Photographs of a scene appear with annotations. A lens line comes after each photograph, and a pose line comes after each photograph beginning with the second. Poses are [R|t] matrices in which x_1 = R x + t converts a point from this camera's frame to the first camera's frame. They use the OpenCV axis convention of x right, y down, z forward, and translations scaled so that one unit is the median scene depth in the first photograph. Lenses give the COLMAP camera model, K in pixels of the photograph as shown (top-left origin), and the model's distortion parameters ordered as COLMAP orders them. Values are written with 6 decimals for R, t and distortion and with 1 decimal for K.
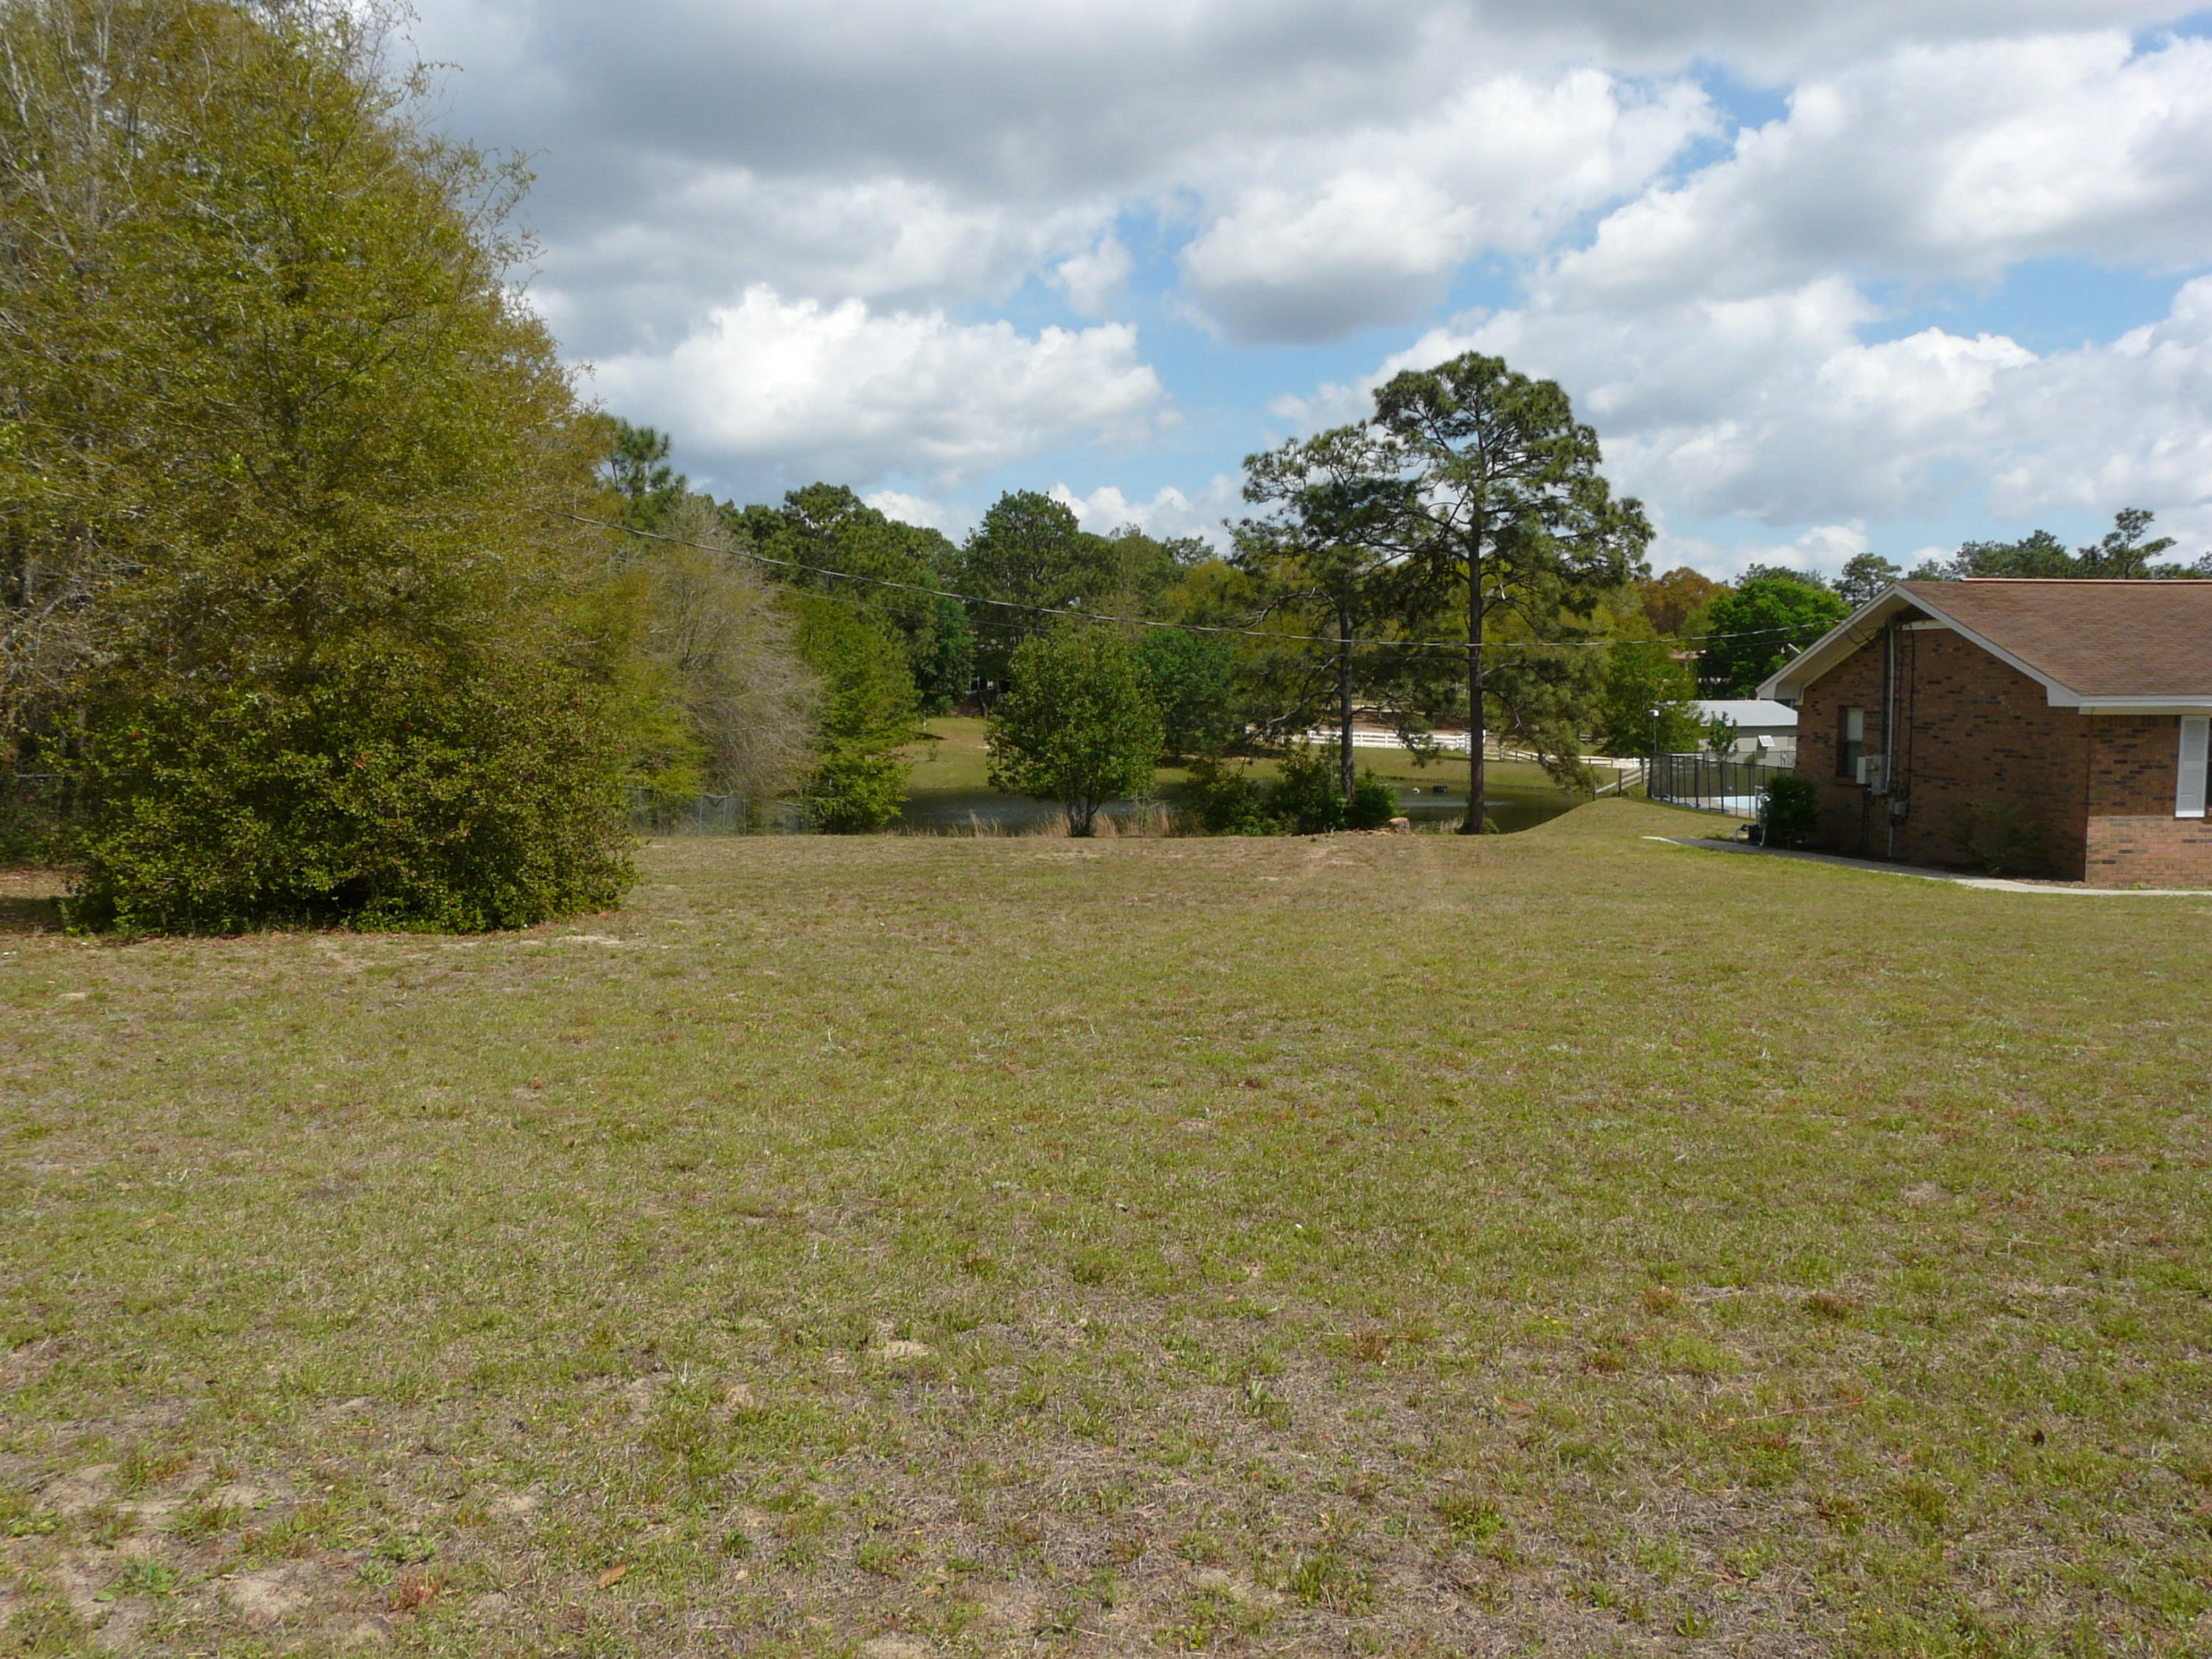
lens RADIAL K [[1846.7, 0, 1088.7], [0, 1846.7, 818.2], [0, 0, 1]] dist [-0.065390, 0.088835]
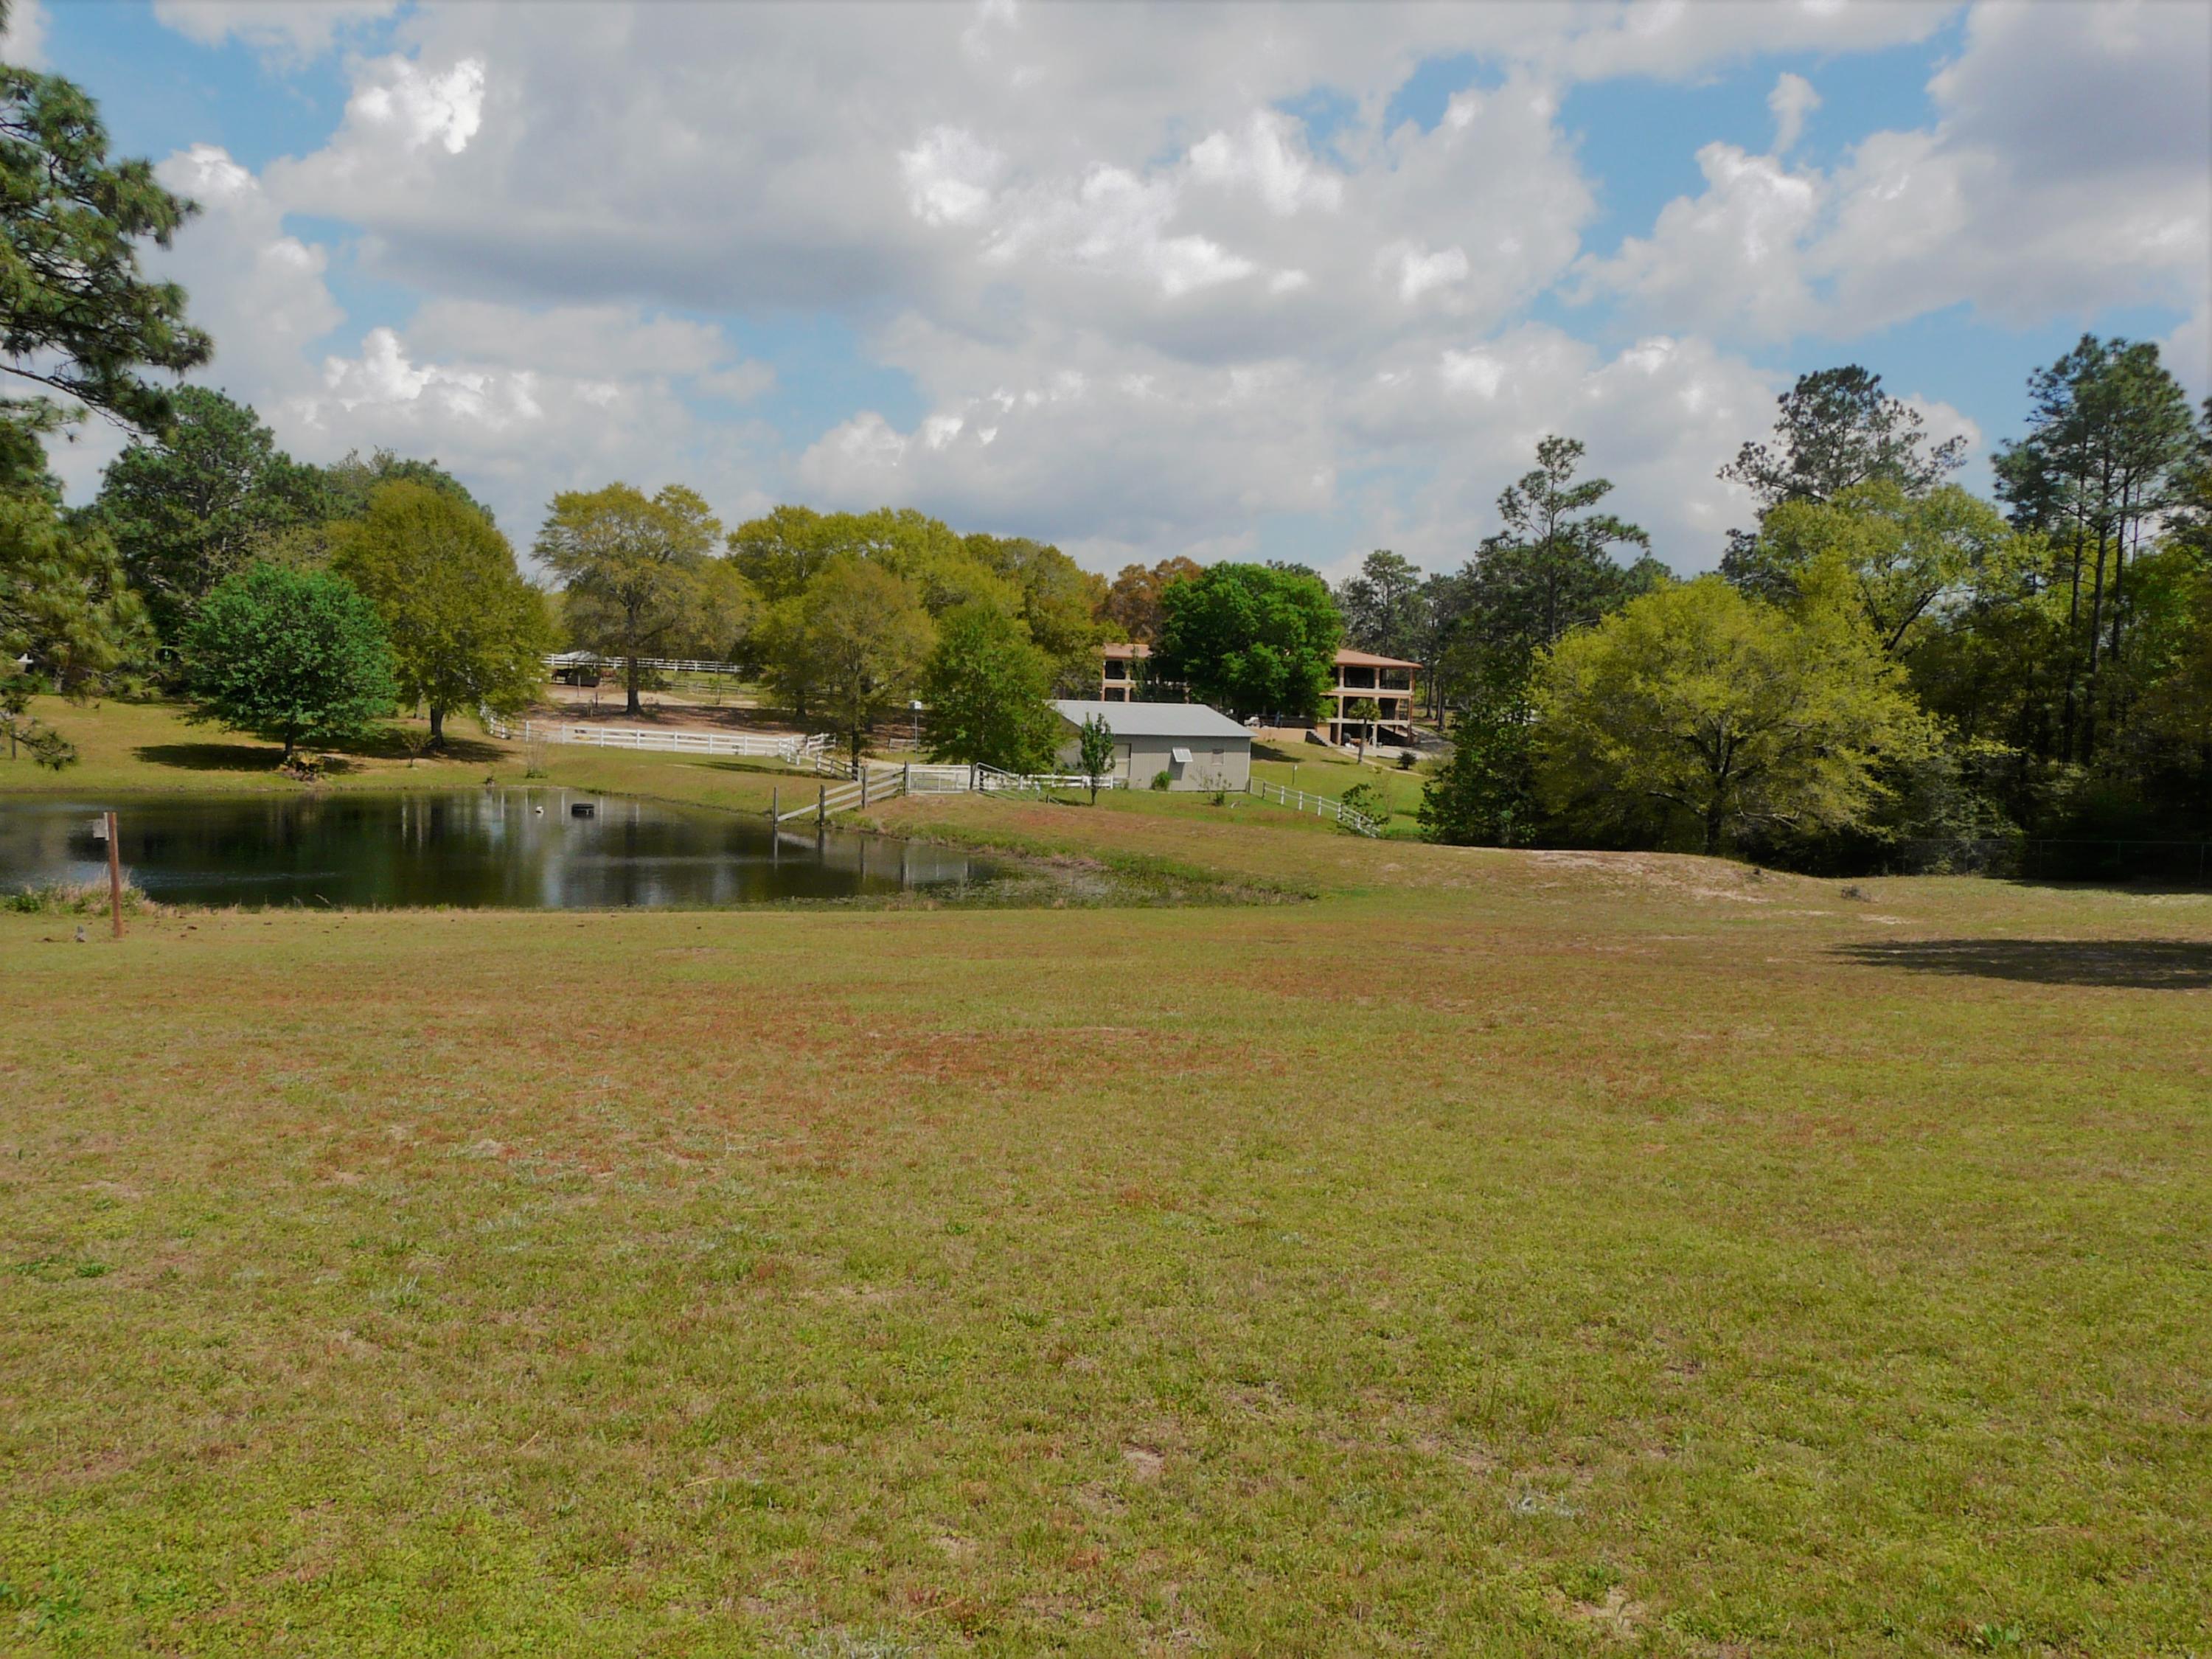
lens RADIAL K [[1846.7, 0, 1101.9], [0, 1846.7, 844.3], [0, 0, 1]] dist [-0.065390, 0.088835]
pose [[0.980718, 0.017600, 0.194634, 0.194431], [-0.019125, 0.999799, 0.005957, -0.009076], [-0.194490, -0.009565, 0.980858, 0.247384]]
